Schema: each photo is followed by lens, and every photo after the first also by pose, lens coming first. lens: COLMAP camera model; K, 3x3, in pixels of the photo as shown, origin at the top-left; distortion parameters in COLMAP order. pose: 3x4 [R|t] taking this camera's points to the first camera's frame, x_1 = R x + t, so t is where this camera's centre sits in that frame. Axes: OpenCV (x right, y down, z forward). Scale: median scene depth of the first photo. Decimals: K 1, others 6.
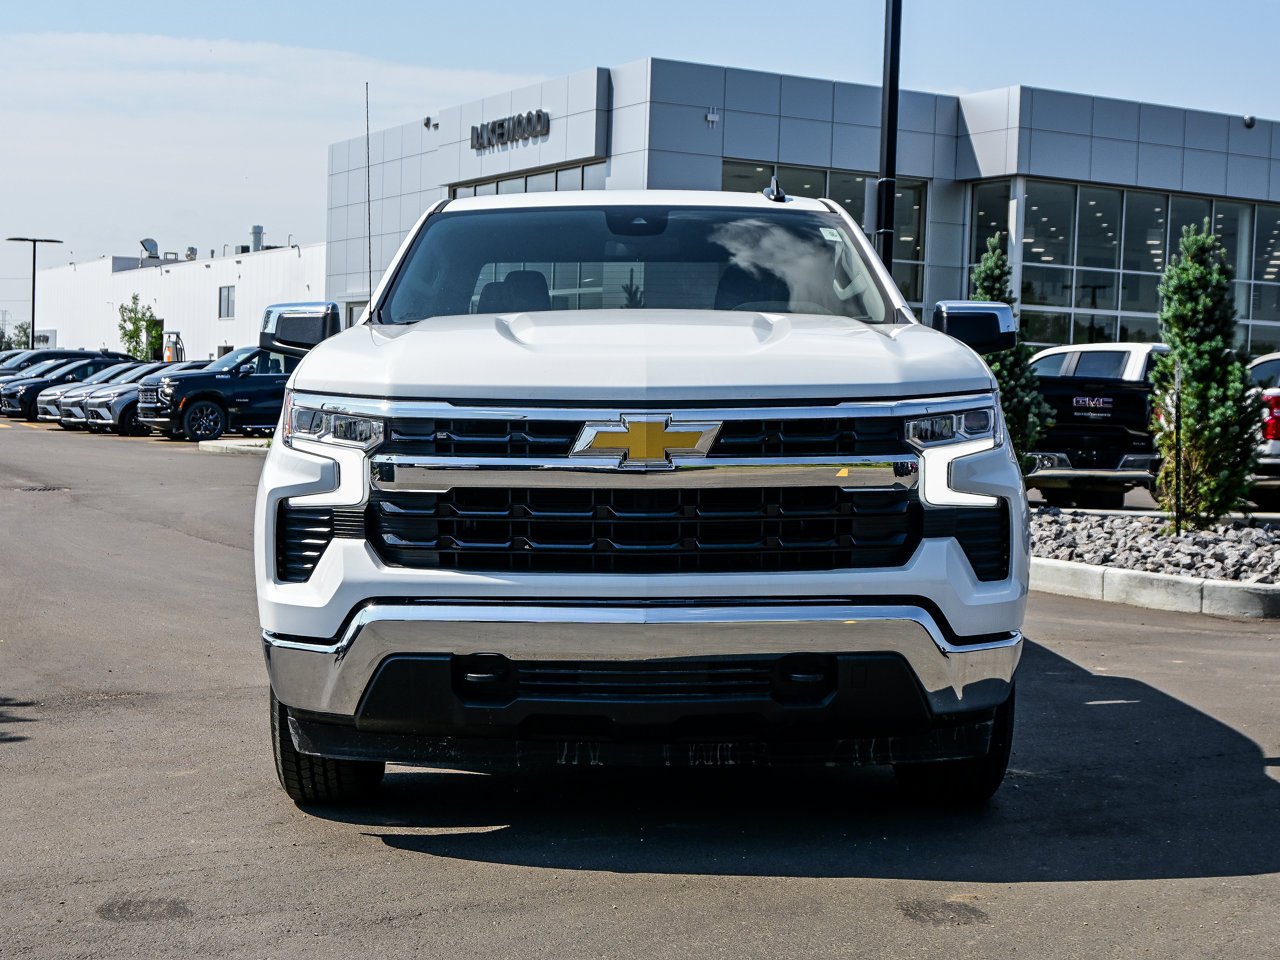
lens RADIAL K [[2346.1, 0, 624.7], [0, 2346.1, 484.6], [0, 0, 1]] dist [-0.020846, -0.346492]
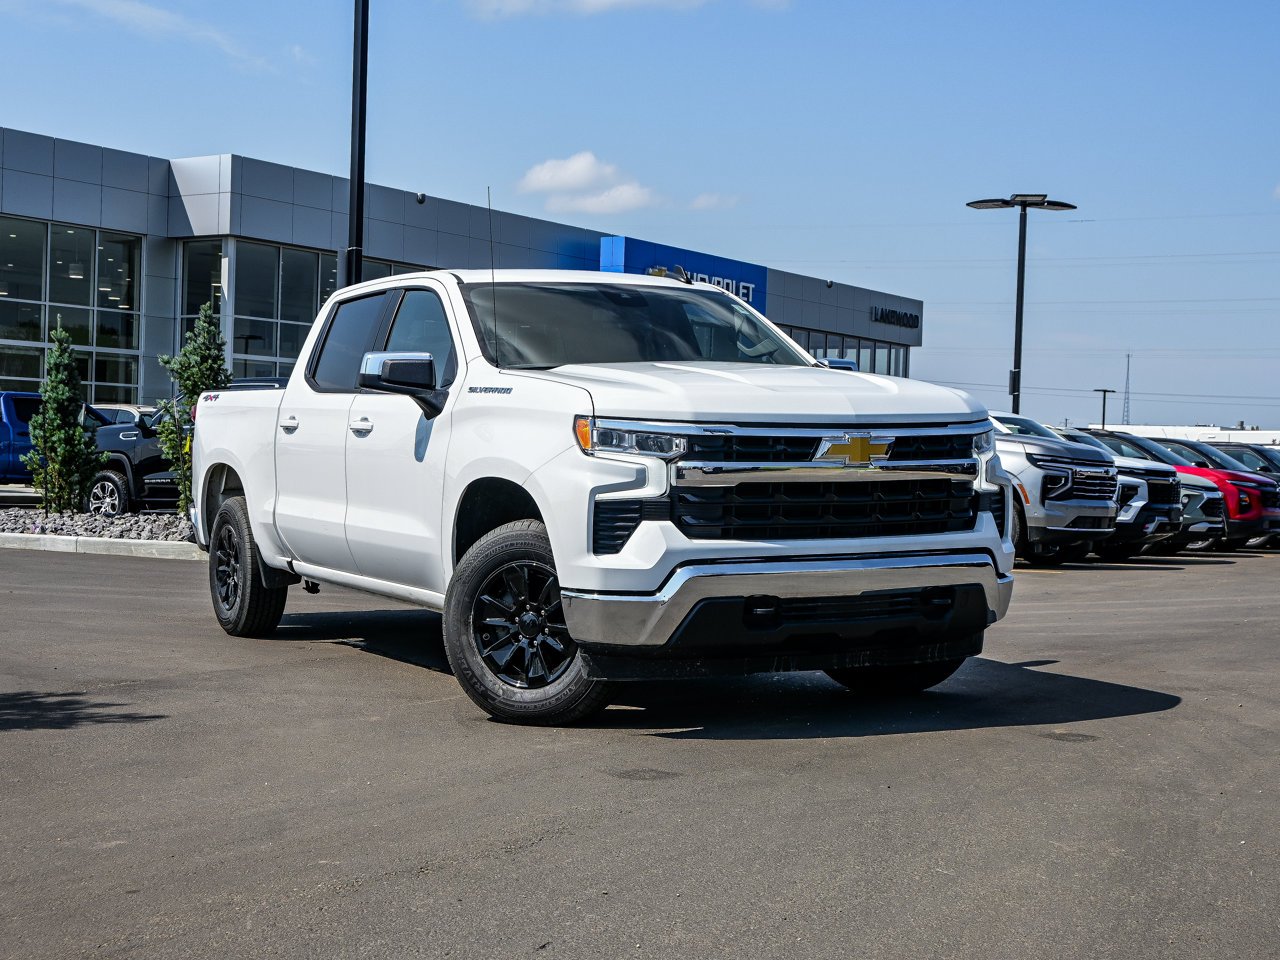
lens RADIAL K [[2527.8, 0, 640.0], [0, 2527.8, 480.0], [0, 0, 1]] dist [-0.044088, -0.026476]
pose [[0.818903, -0.010920, 0.573828, -1.004106], [0.024736, 0.999561, -0.016278, 0.023091], [-0.573399, 0.027524, 0.818814, -0.248775]]
